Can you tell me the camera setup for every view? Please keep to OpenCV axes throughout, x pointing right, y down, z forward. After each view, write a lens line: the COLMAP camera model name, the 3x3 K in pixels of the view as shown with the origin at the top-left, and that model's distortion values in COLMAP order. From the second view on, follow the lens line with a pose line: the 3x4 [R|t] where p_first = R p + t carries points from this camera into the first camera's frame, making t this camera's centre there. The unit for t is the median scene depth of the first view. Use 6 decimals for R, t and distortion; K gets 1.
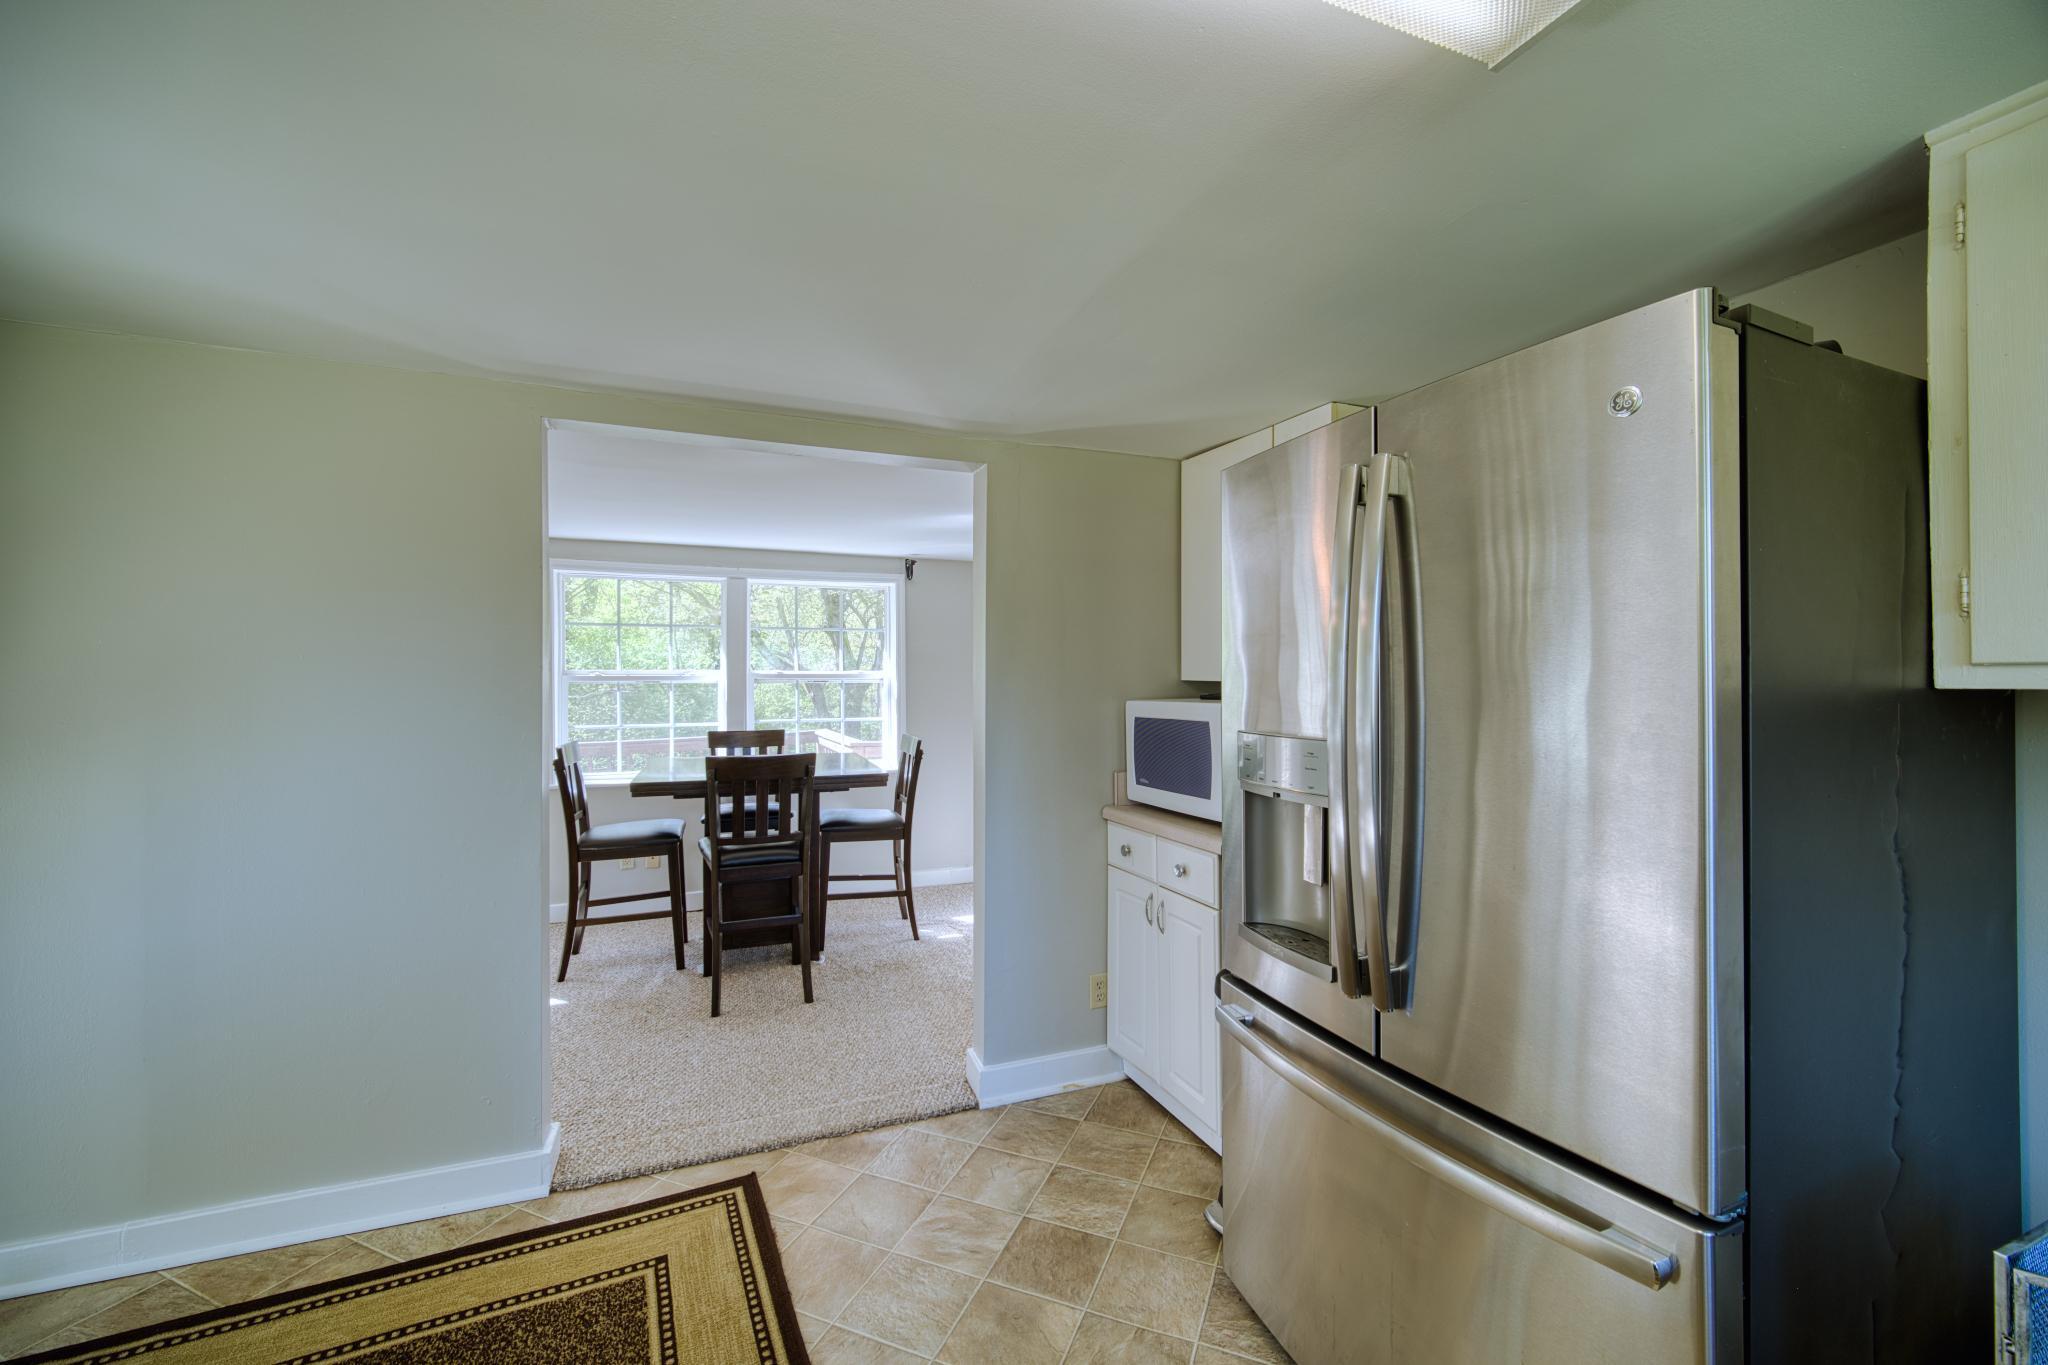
lens RADIAL K [[816.9, 0, 1015.9], [0, 816.9, 674.8], [0, 0, 1]] dist [-0.000099, -0.000580]
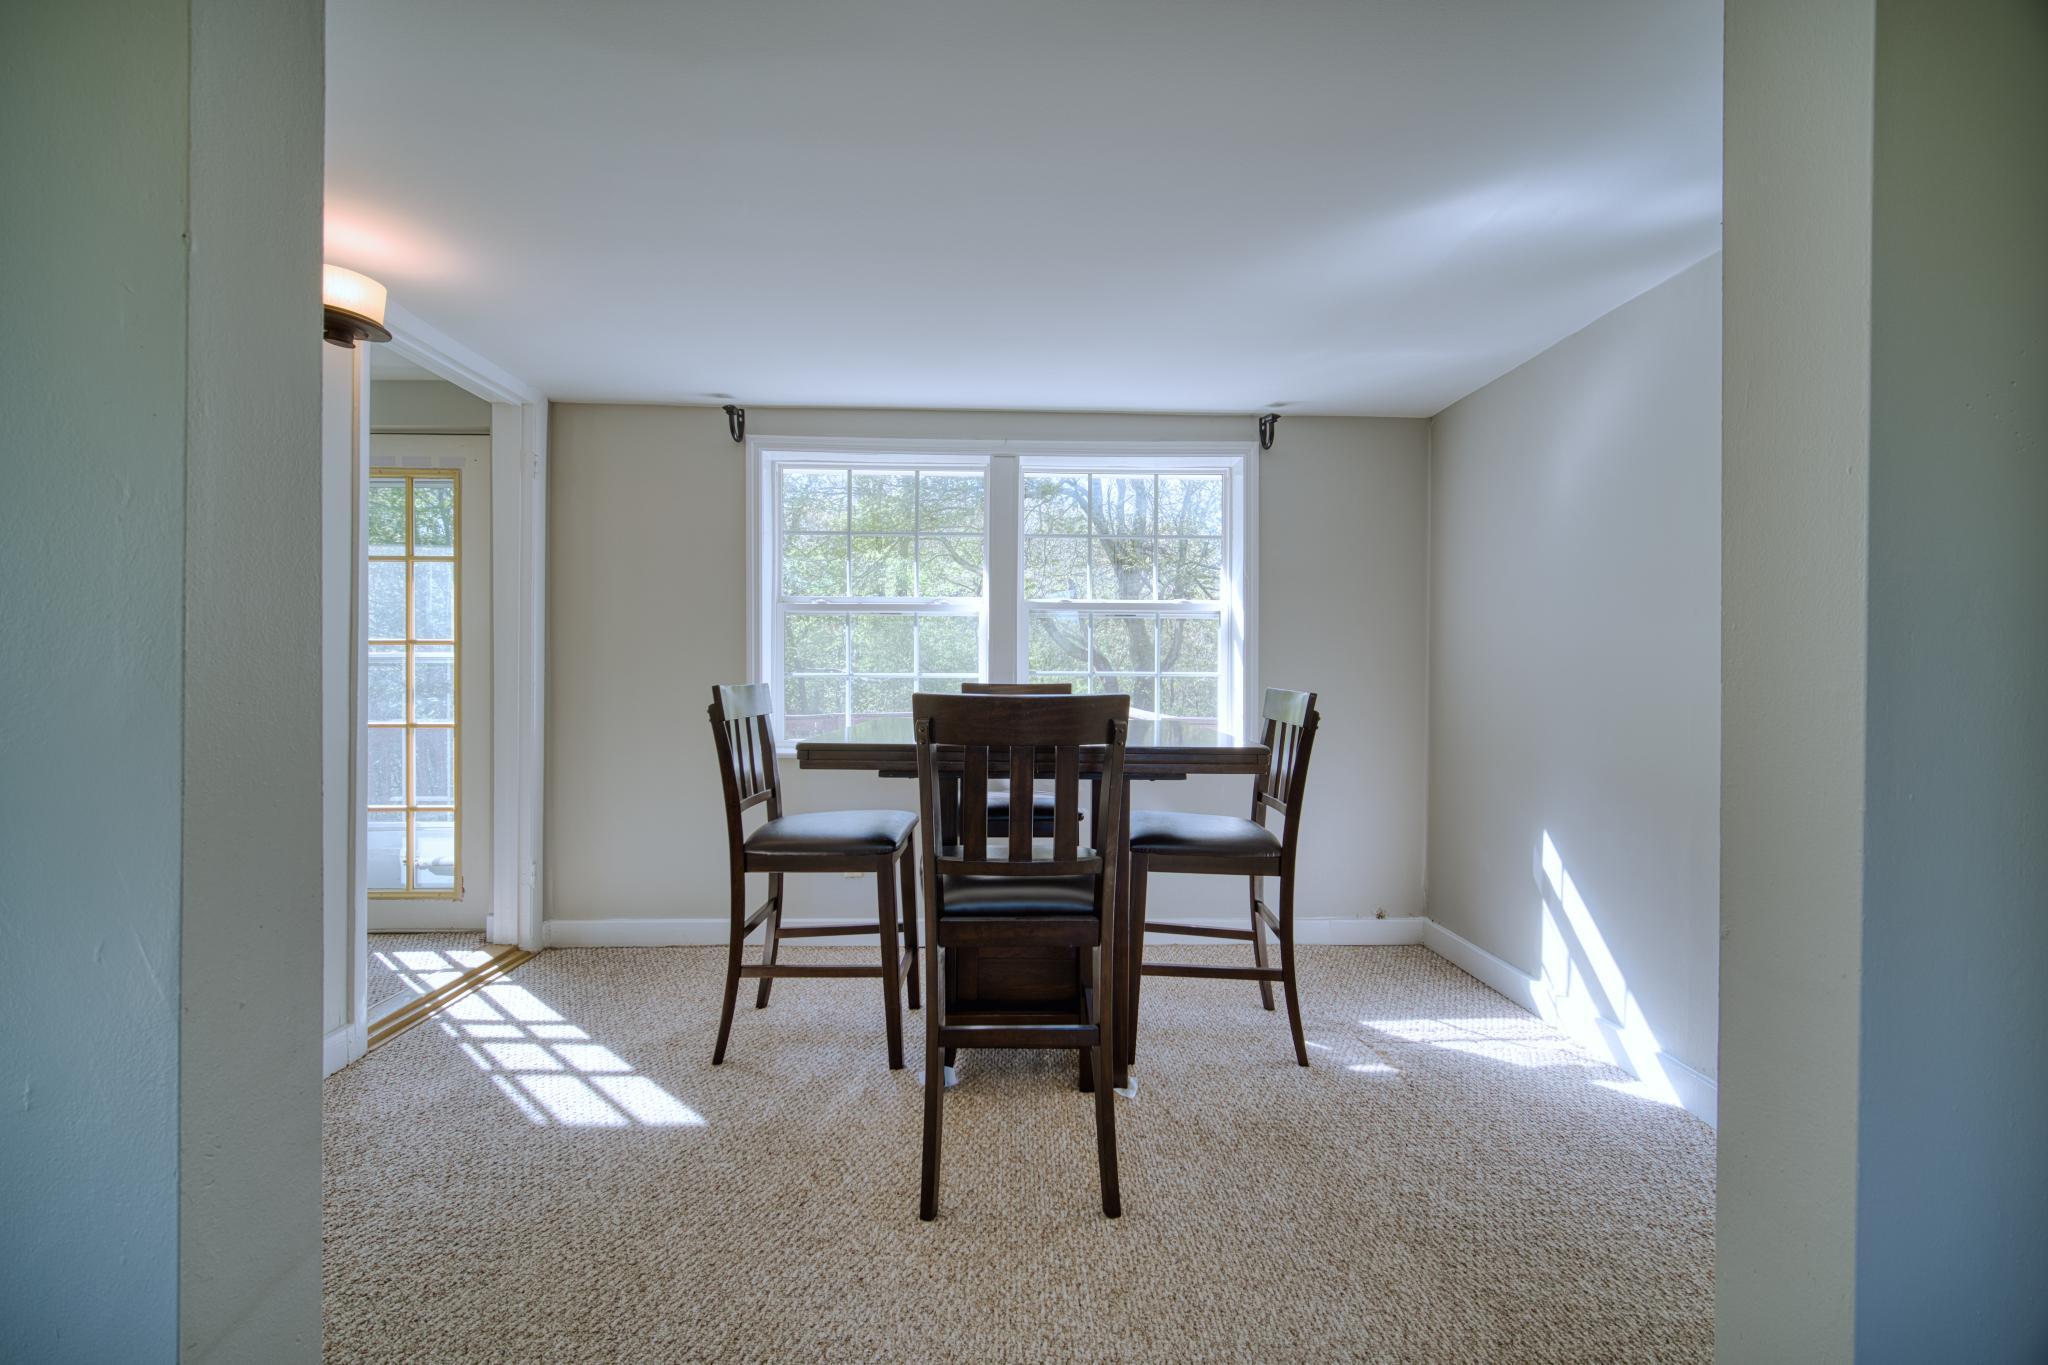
lens RADIAL K [[816.9, 0, 1015.9], [0, 816.9, 674.8], [0, 0, 1]] dist [-0.000099, -0.000580]
pose [[0.939296, 0.007564, -0.343025, -0.124914], [-0.006652, 0.999971, 0.003834, 0.071745], [0.343044, -0.001319, 0.939318, 0.459907]]
